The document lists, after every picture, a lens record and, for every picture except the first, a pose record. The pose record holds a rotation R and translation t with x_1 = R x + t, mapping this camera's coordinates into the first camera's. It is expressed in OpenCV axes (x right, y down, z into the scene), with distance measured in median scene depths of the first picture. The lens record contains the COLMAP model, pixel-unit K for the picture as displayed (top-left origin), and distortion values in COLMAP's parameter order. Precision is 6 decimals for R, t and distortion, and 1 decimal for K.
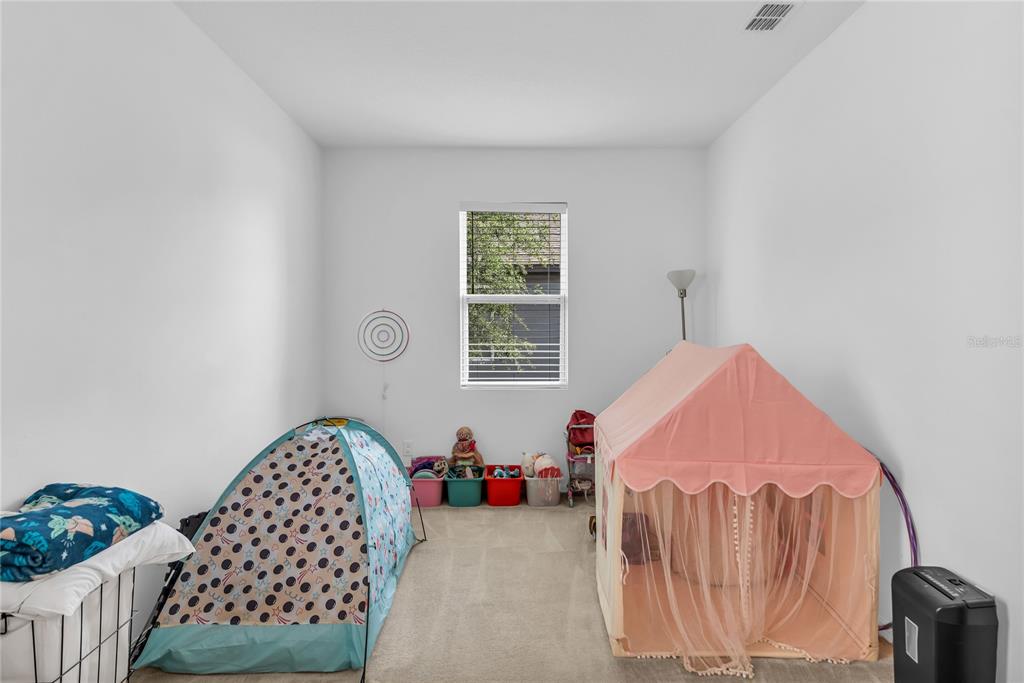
lens RADIAL K [[471.6, 0, 510.8], [0, 471.6, 335.9], [0, 0, 1]] dist [0.026713, 0.000026]
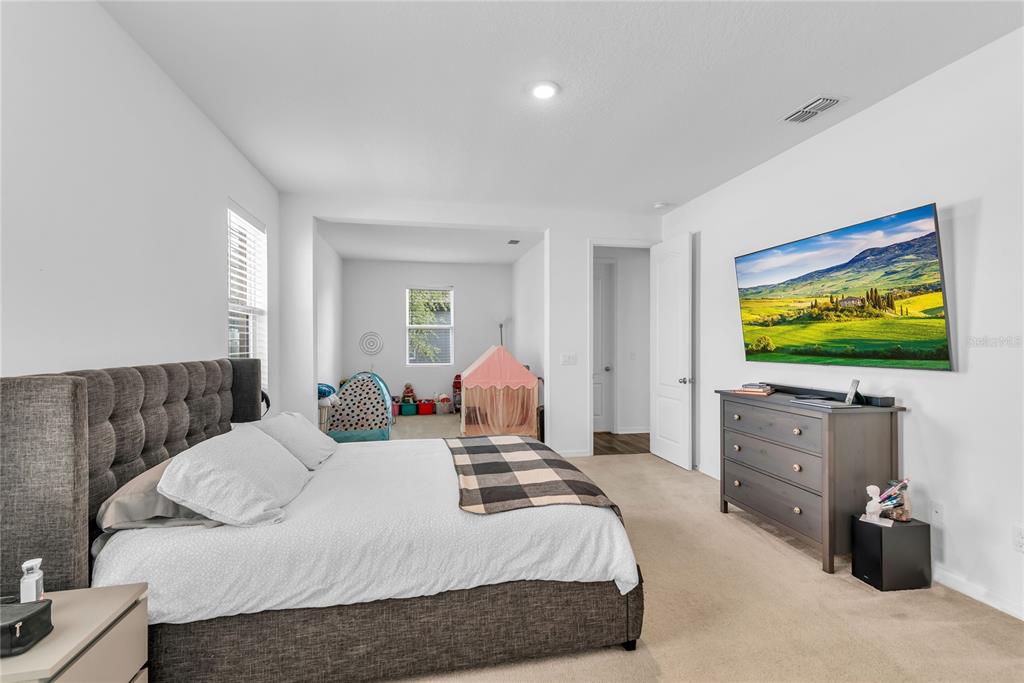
lens RADIAL K [[471.6, 0, 510.8], [0, 471.6, 335.9], [0, 0, 1]] dist [0.026713, 0.000026]
pose [[0.980685, 0.001729, 0.195585, -0.066440], [0.002224, 0.999798, -0.019993, 0.012755], [-0.195580, 0.020042, 0.980483, -1.517732]]
